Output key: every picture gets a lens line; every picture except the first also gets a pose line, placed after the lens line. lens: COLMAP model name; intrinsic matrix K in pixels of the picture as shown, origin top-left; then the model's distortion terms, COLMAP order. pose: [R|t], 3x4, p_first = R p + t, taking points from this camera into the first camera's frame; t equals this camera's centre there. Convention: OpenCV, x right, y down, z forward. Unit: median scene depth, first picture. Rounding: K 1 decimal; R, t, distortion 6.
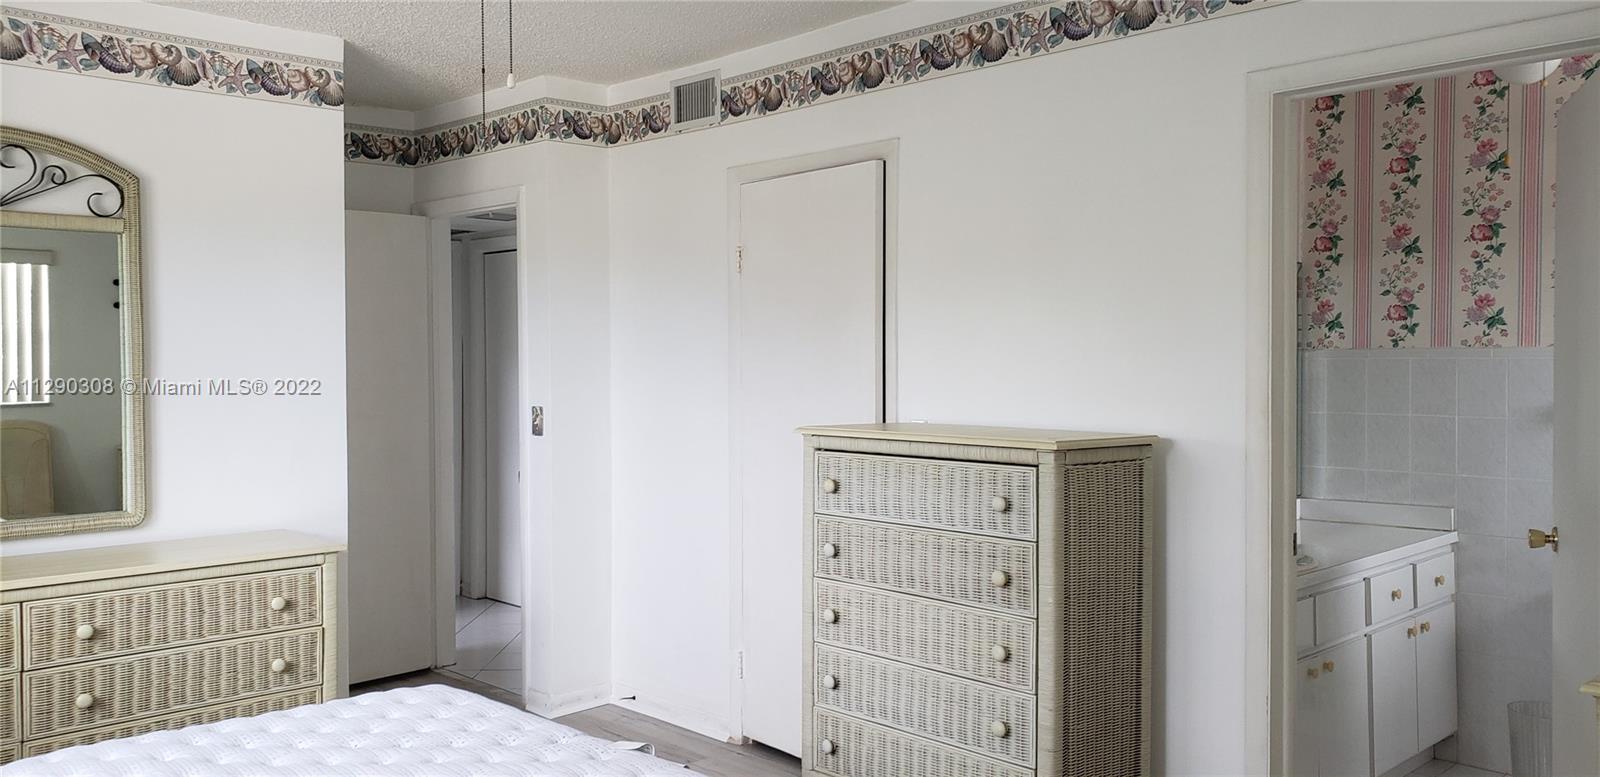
lens RADIAL K [[1229.5, 0, 790.5], [0, 1229.5, 382.6], [0, 0, 1]] dist [0.044265, -0.053617]
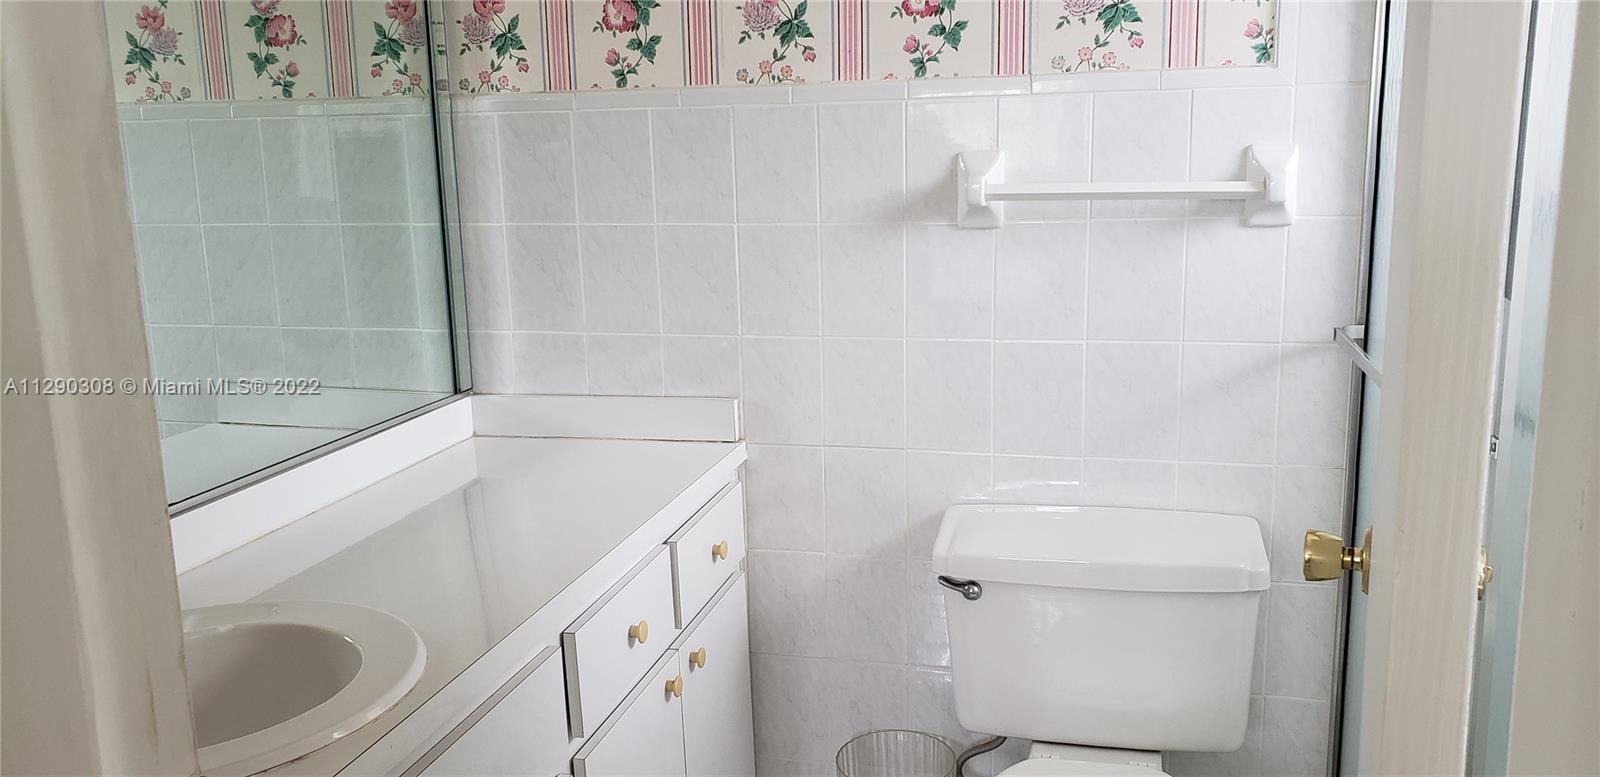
lens RADIAL K [[1229.5, 0, 797.5], [0, 1229.5, 388.7], [0, 0, 1]] dist [0.044265, -0.053617]
pose [[0.849754, -0.116140, 0.514228, 0.282287], [0.031919, 0.984976, 0.169714, 0.009174], [-0.526212, -0.127801, 0.840695, 0.535820]]
